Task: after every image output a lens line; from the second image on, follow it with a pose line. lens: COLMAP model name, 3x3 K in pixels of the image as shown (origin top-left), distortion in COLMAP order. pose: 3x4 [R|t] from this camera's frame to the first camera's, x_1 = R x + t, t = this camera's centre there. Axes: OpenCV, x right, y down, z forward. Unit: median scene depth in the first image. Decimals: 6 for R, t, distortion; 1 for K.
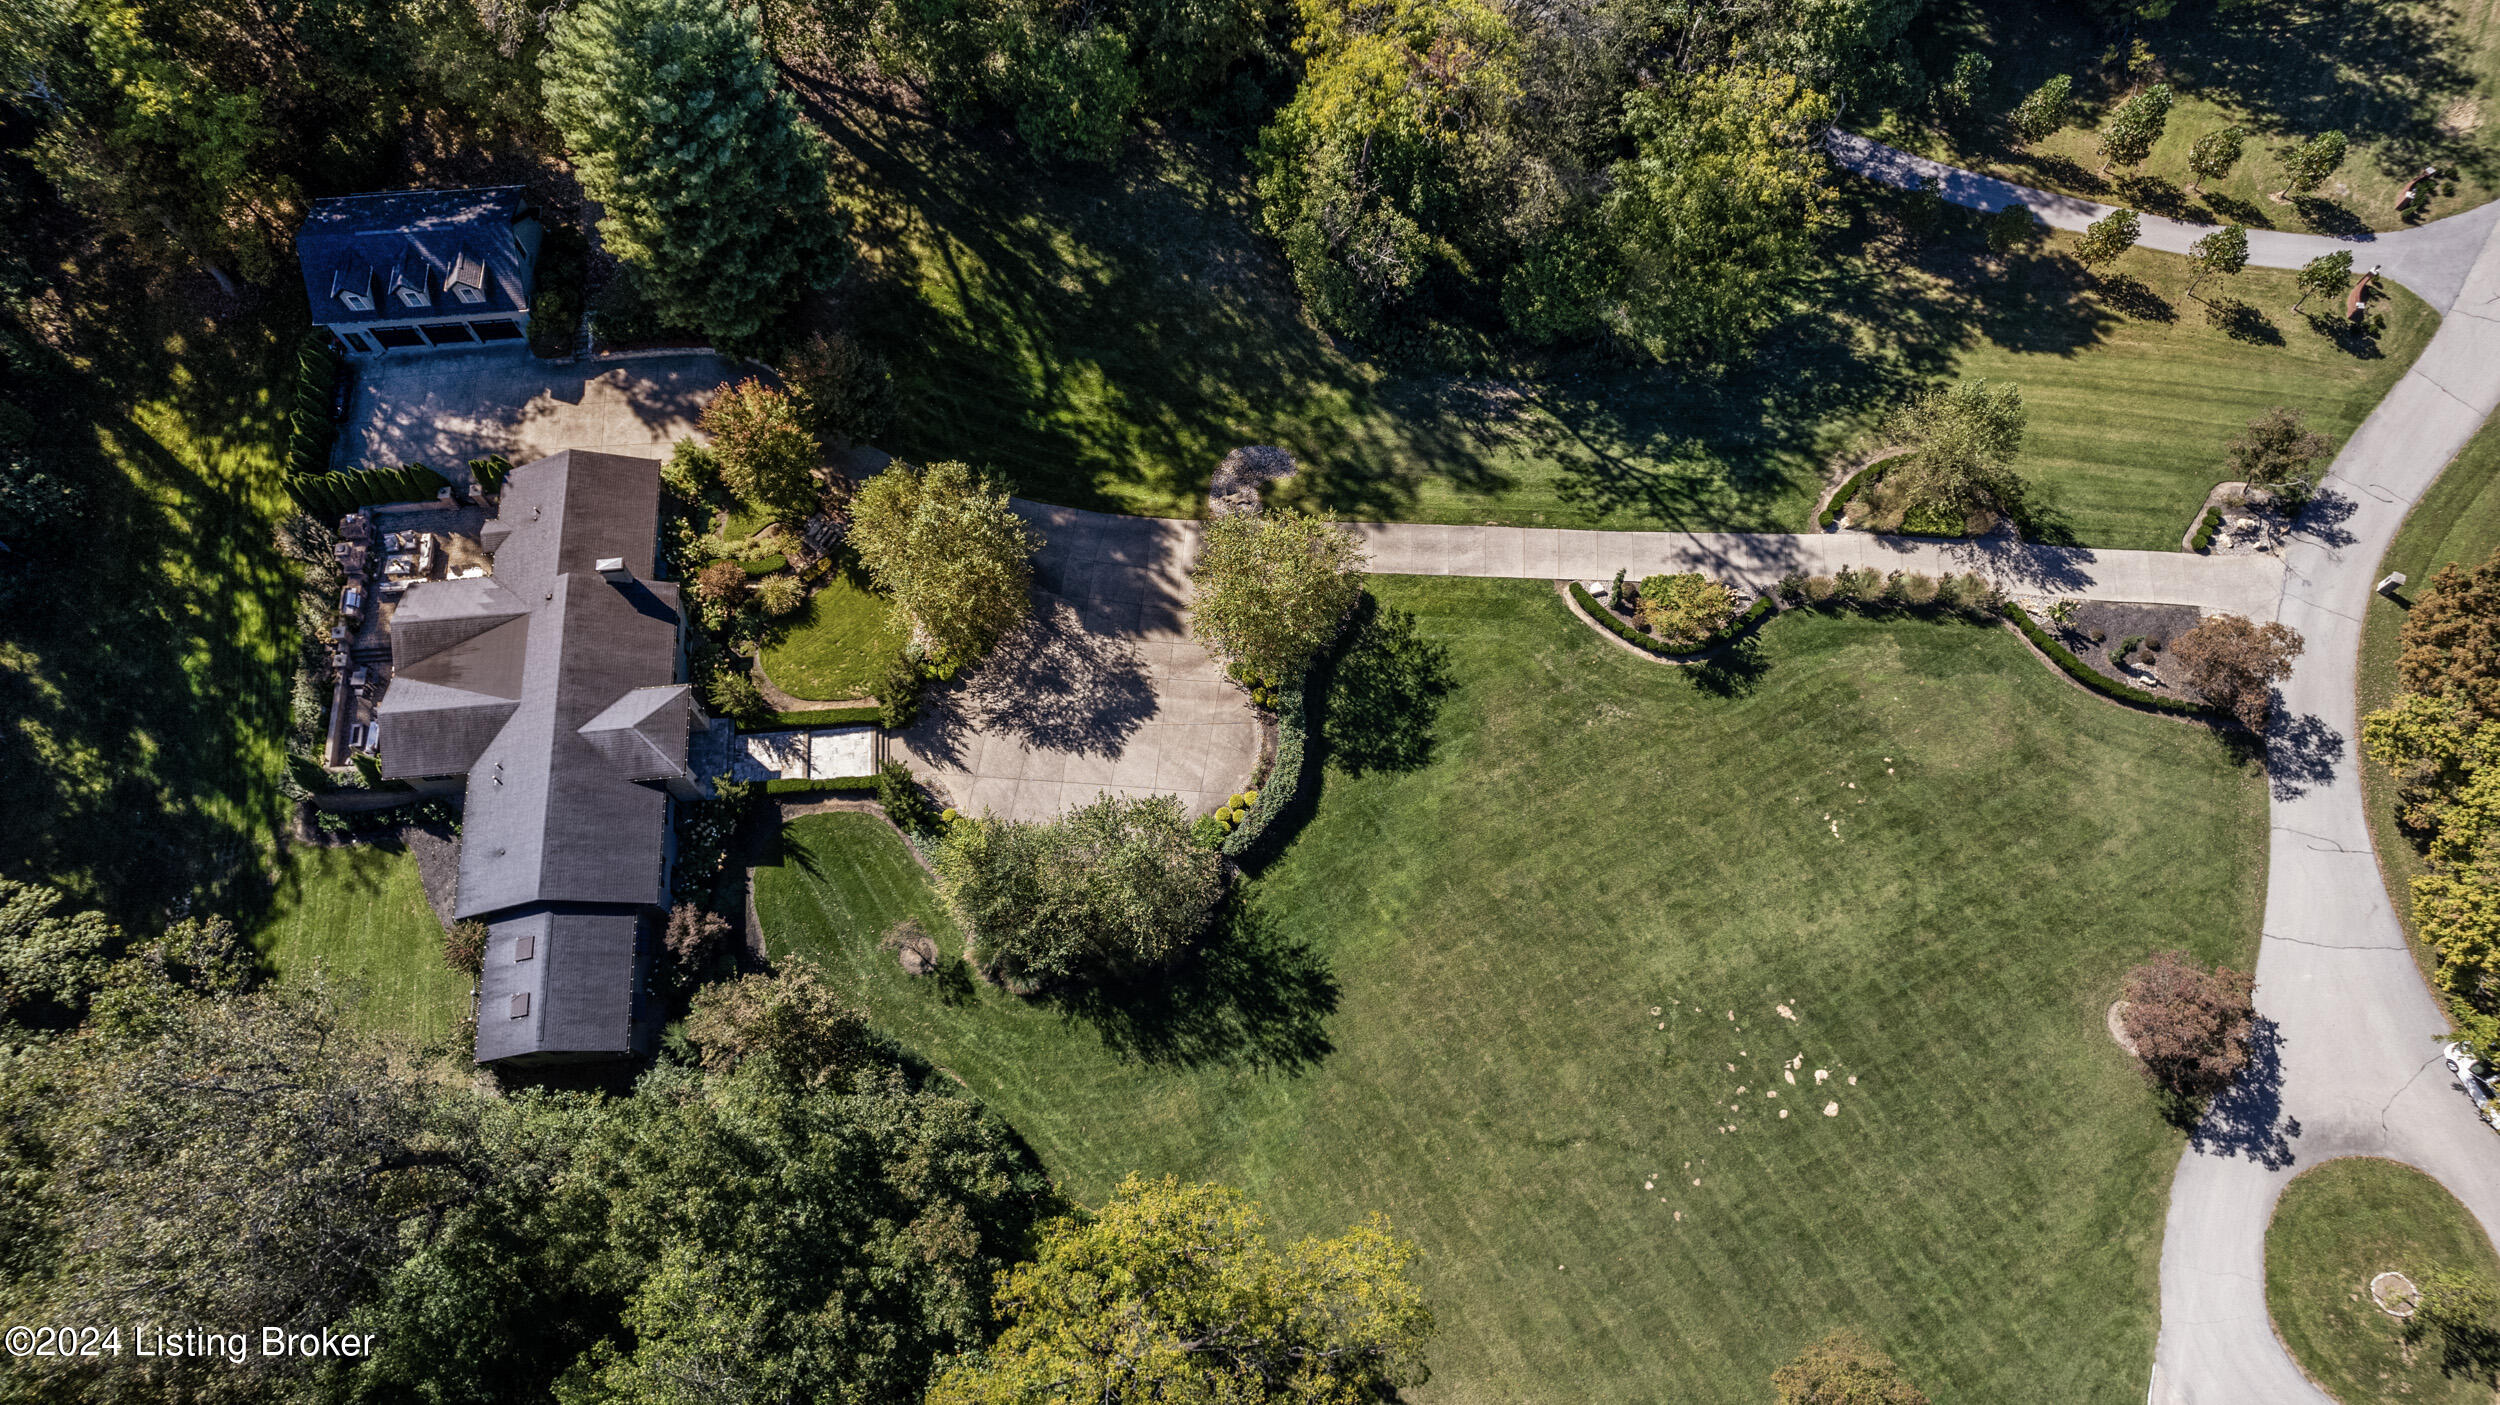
lens RADIAL K [[1589.1, 0, 1252.9], [0, 1589.1, 696.5], [0, 0, 1]] dist [-0.071258, 0.063466]
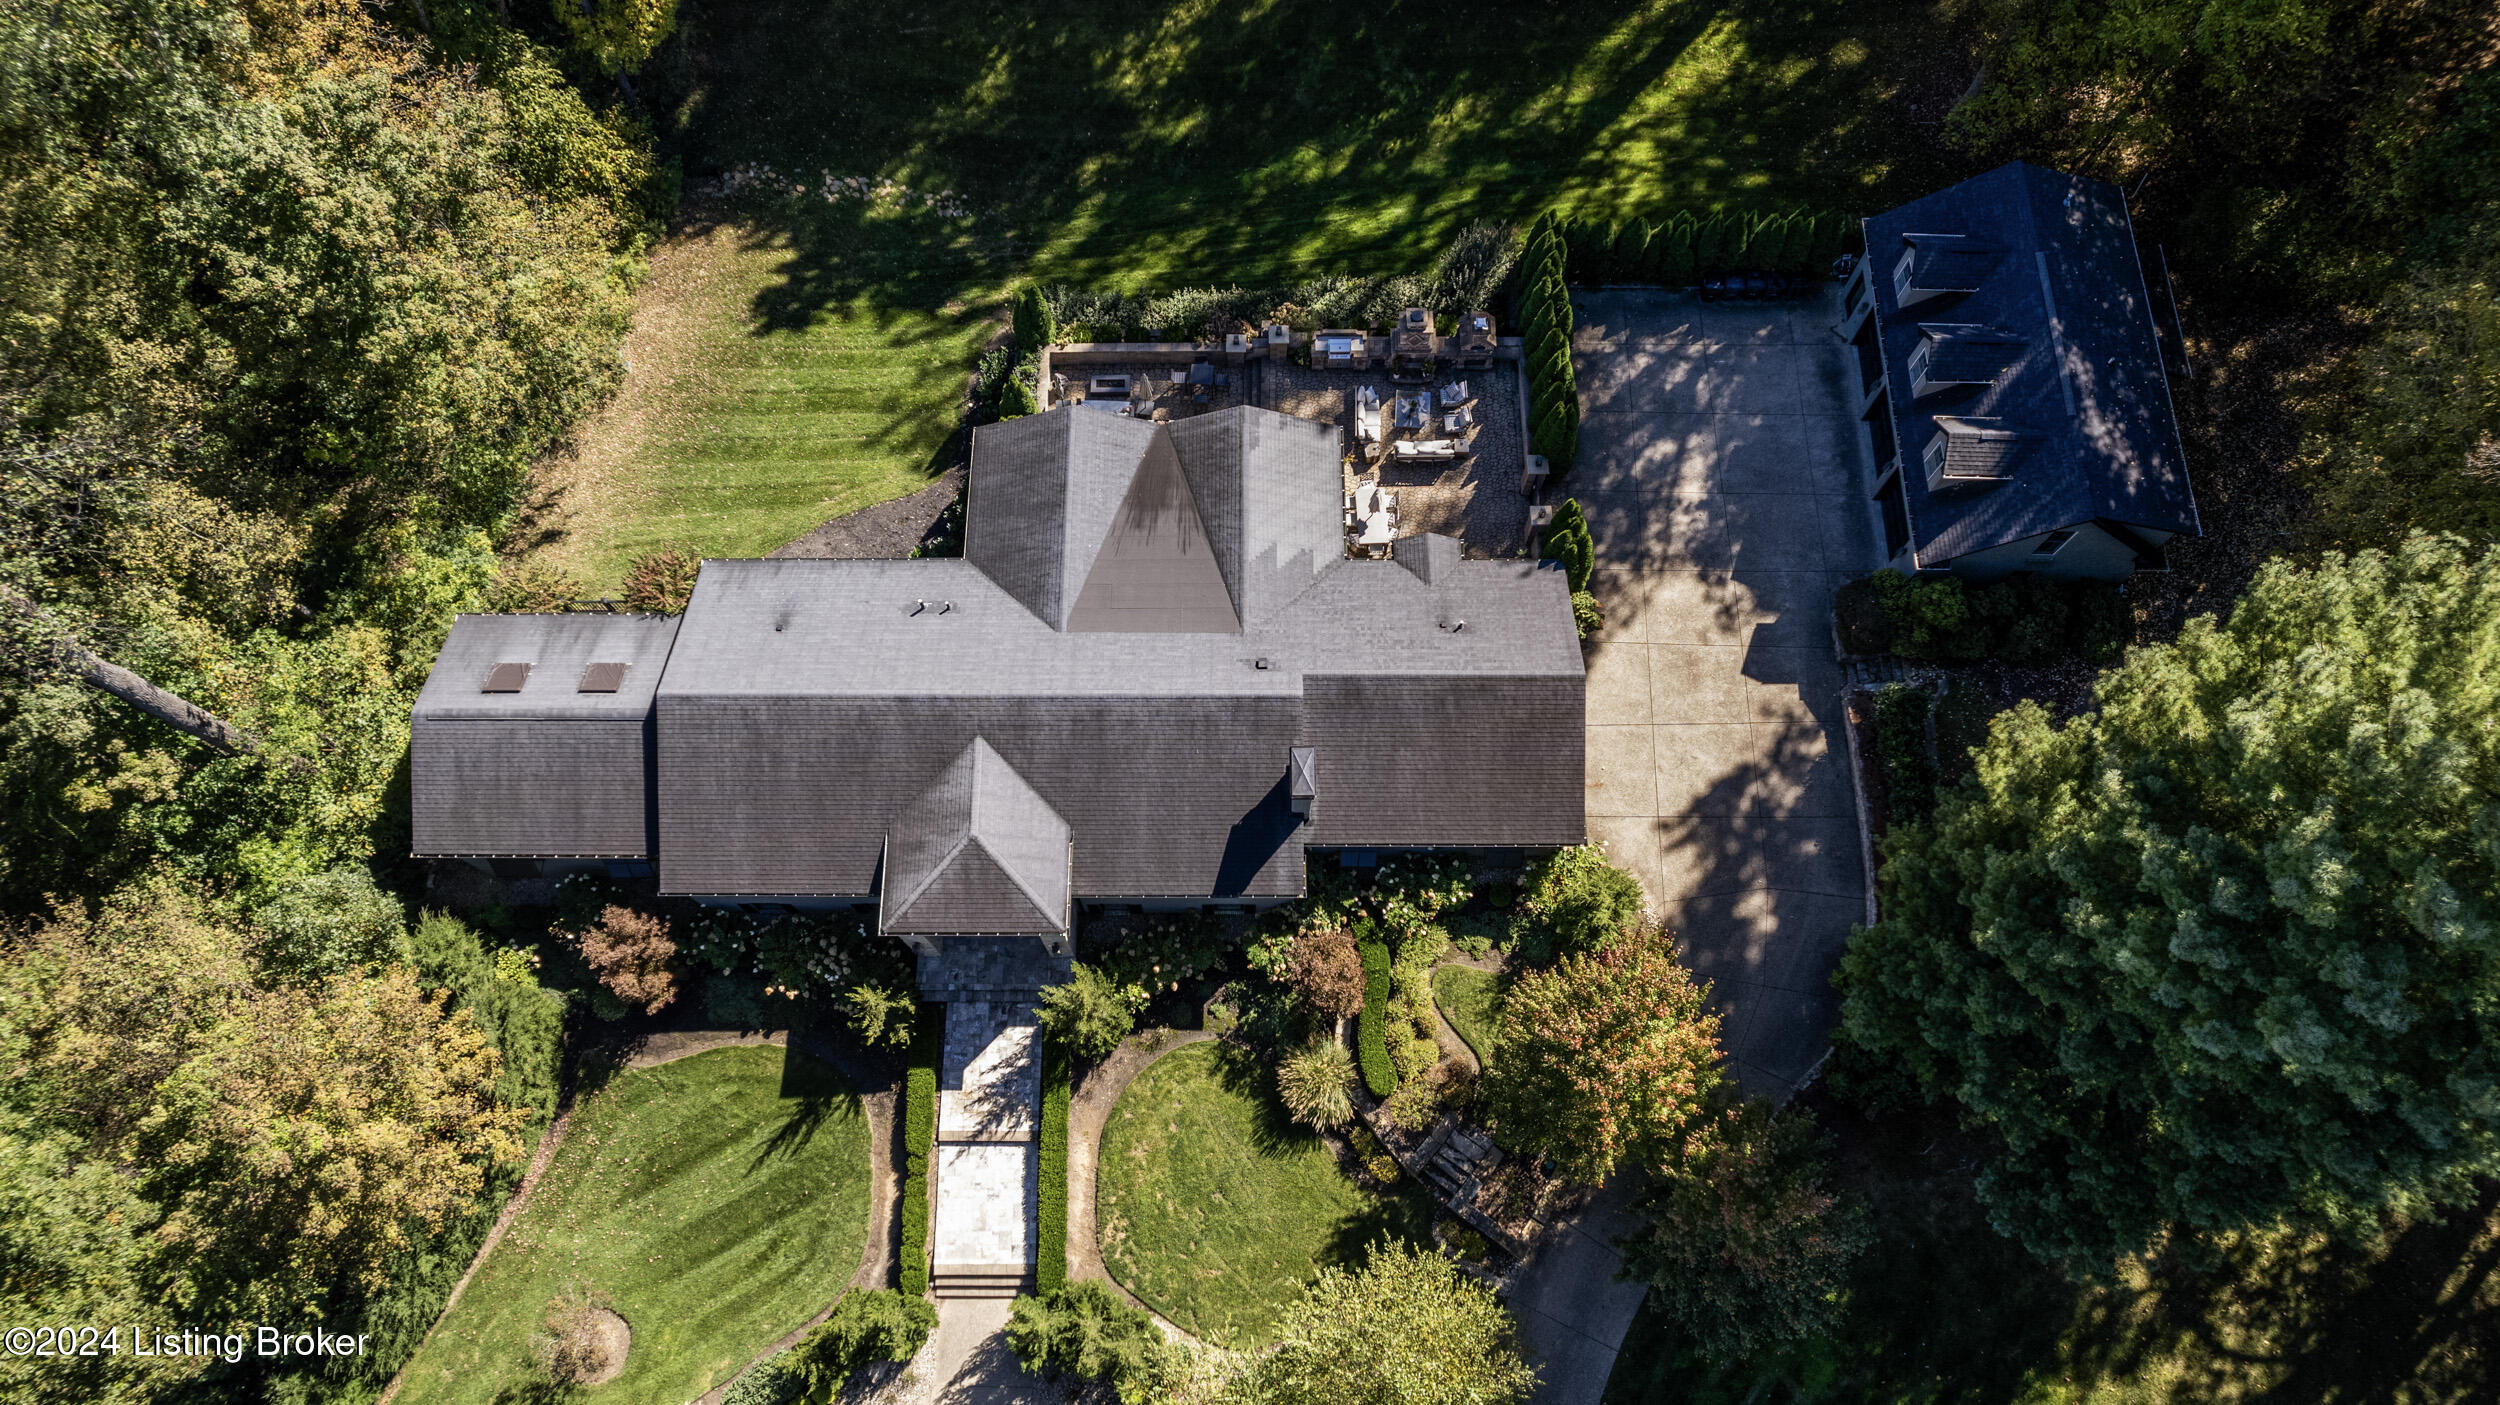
lens RADIAL K [[1589.1, 0, 1252.9], [0, 1589.1, 696.5], [0, 0, 1]] dist [-0.071258, 0.063466]
pose [[-0.083390, 0.931011, -0.355337, -0.234055], [-0.919584, 0.065491, 0.387398, -0.253805], [0.383943, 0.359067, 0.850681, 0.517873]]
